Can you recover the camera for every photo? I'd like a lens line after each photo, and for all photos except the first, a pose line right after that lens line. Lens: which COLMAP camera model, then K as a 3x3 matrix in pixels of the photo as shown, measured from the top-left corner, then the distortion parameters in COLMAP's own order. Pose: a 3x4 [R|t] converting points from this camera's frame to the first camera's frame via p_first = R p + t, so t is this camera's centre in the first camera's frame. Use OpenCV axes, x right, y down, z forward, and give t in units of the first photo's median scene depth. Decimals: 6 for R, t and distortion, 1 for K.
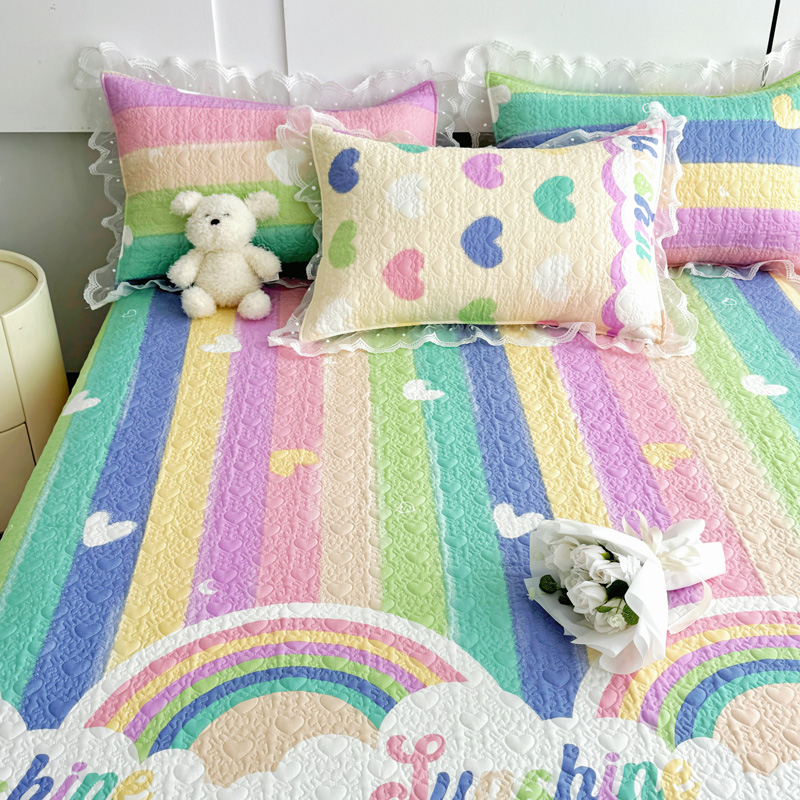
lens RADIAL K [[1061.1, 0, 399.5], [0, 1061.1, 398.3], [0, 0, 1]] dist [0.103972, 0.000000]
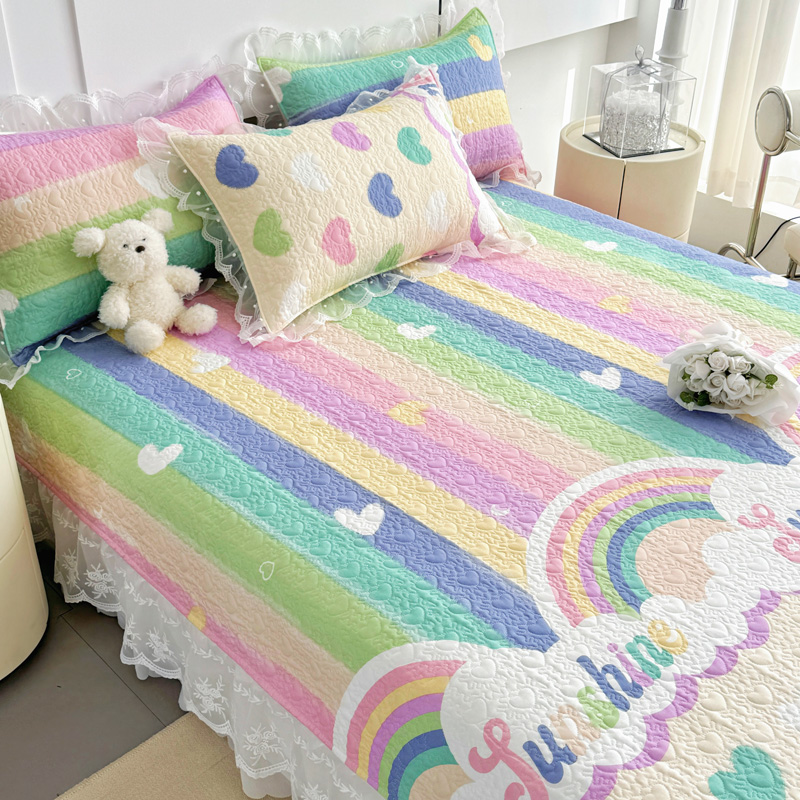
lens RADIAL K [[1061.1, 0, 404.8], [0, 1061.1, 398.7], [0, 0, 1]] dist [0.103972, 0.000000]
pose [[0.734212, -0.352518, 0.580227, -0.623117], [0.353443, 0.928153, 0.116659, -0.070549], [-0.579664, 0.119425, 0.806057, 0.104898]]
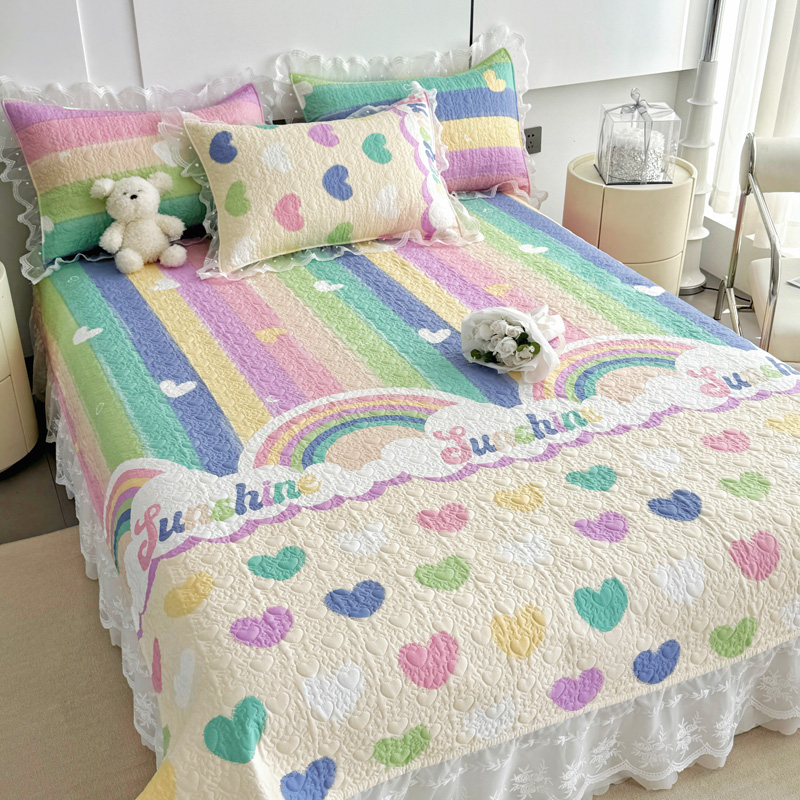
lens RADIAL K [[1061.1, 0, 399.0], [0, 1061.1, 407.4], [0, 0, 1]] dist [0.103972, 0.000000]
pose [[0.921036, -0.196069, 0.336527, -0.379238], [0.210560, 0.977558, -0.006729, 0.171649], [-0.327655, 0.077057, 0.941650, -0.344358]]
